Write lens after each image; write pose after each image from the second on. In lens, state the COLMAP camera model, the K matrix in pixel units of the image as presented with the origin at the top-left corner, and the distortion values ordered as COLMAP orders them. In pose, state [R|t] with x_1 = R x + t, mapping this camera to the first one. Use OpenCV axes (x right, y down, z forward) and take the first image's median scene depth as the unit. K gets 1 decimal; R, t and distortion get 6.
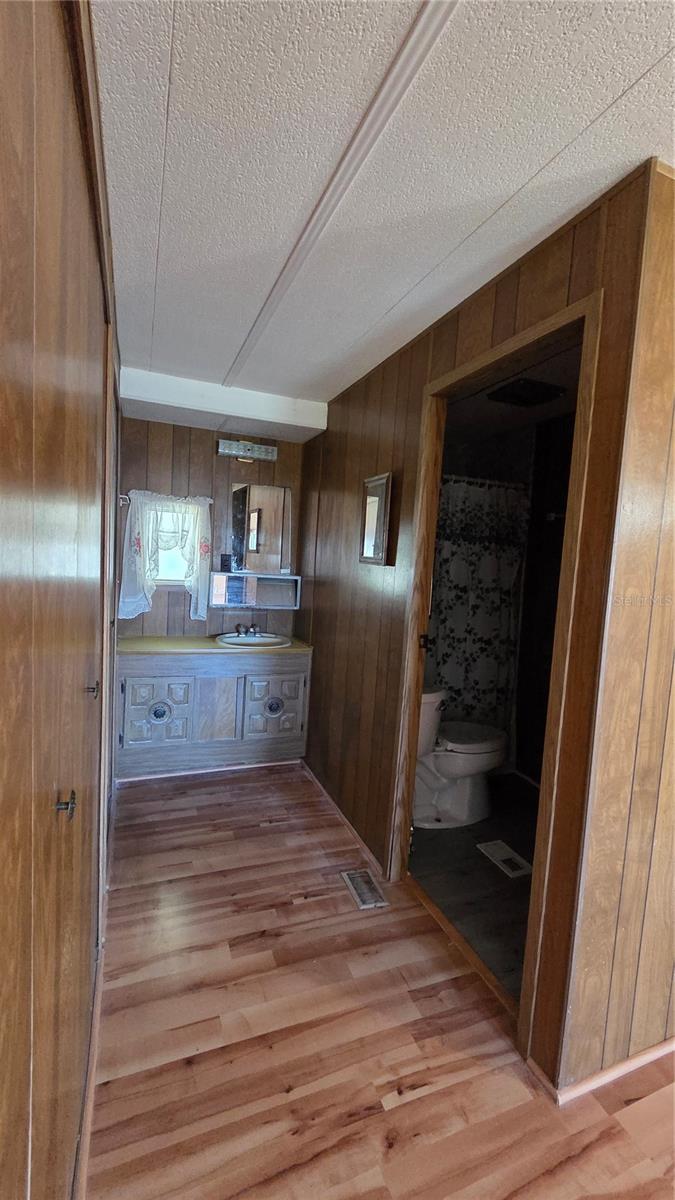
lens RADIAL K [[493.5, 0, 338.3], [0, 493.5, 598.1], [0, 0, 1]] dist [0.001903, -0.000298]
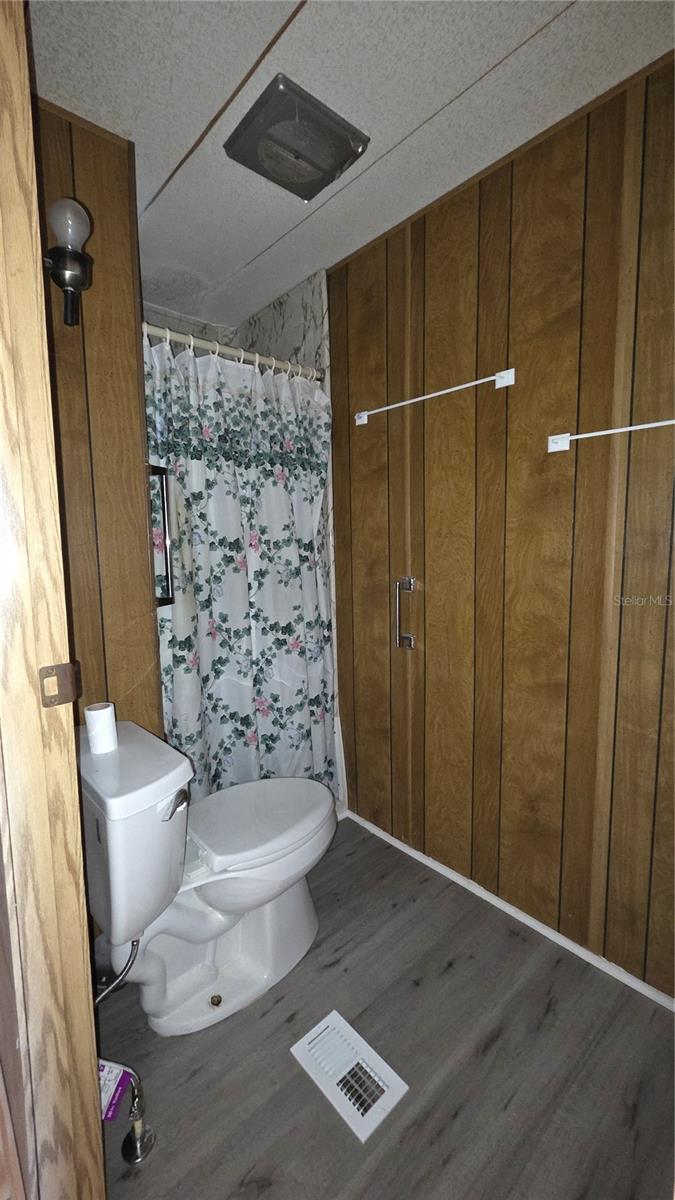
lens RADIAL K [[493.5, 0, 337.3], [0, 493.5, 599.5], [0, 0, 1]] dist [0.001903, -0.000298]
pose [[0.933649, -0.115067, 0.339204, 0.159705], [0.097500, 0.992879, 0.068447, 0.017000], [-0.344665, -0.030833, 0.938219, 0.409331]]
